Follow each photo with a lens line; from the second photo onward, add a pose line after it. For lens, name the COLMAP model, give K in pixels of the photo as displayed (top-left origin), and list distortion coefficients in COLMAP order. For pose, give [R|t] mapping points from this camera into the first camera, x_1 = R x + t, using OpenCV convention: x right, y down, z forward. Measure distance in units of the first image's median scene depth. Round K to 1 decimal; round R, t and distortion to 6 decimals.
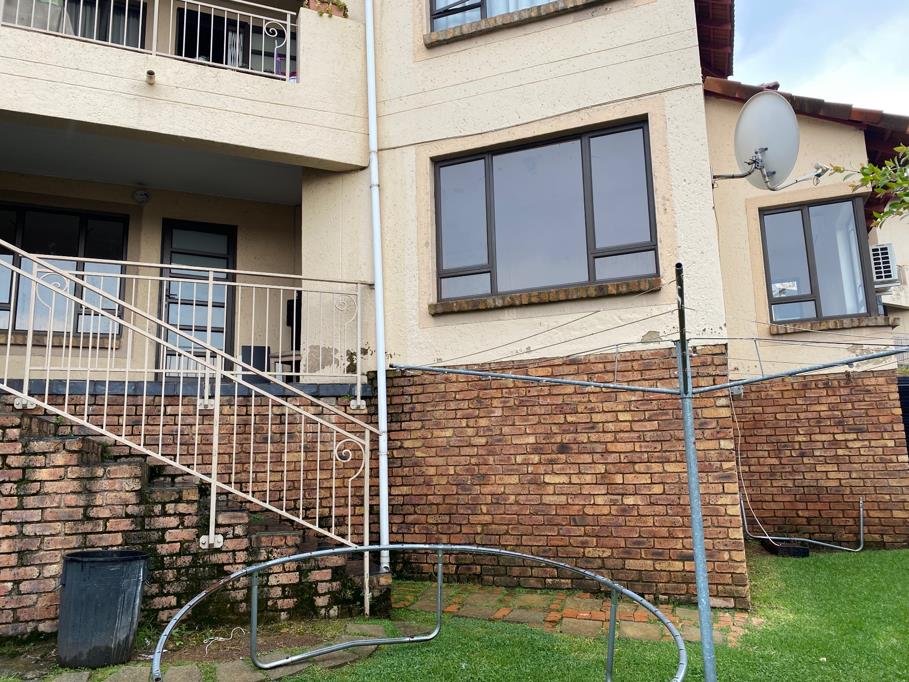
lens RADIAL K [[701.3, 0, 443.4], [0, 701.3, 342.6], [0, 0, 1]] dist [0.072835, -0.081447]
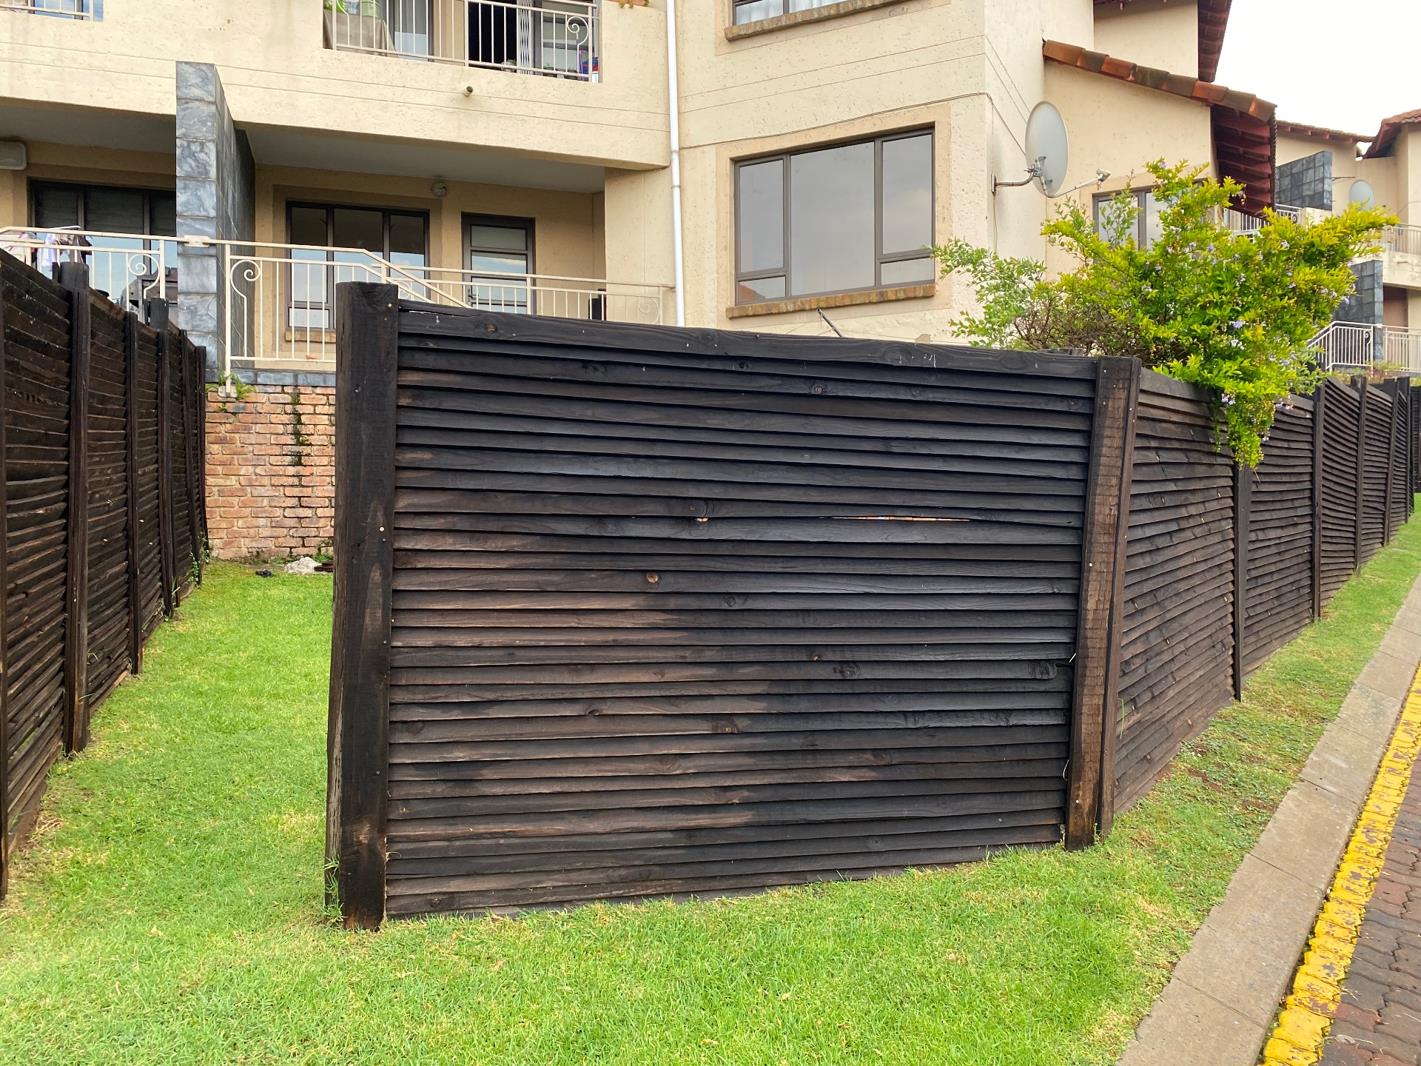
lens RADIAL K [[1096.2, 0, 693.1], [0, 1096.2, 535.4], [0, 0, 1]] dist [0.072835, -0.081447]
pose [[0.996315, 0.016764, -0.084116, 0.072725], [-0.001267, 0.983483, 0.180993, -0.015733], [0.085760, -0.180220, 0.979881, -0.677293]]
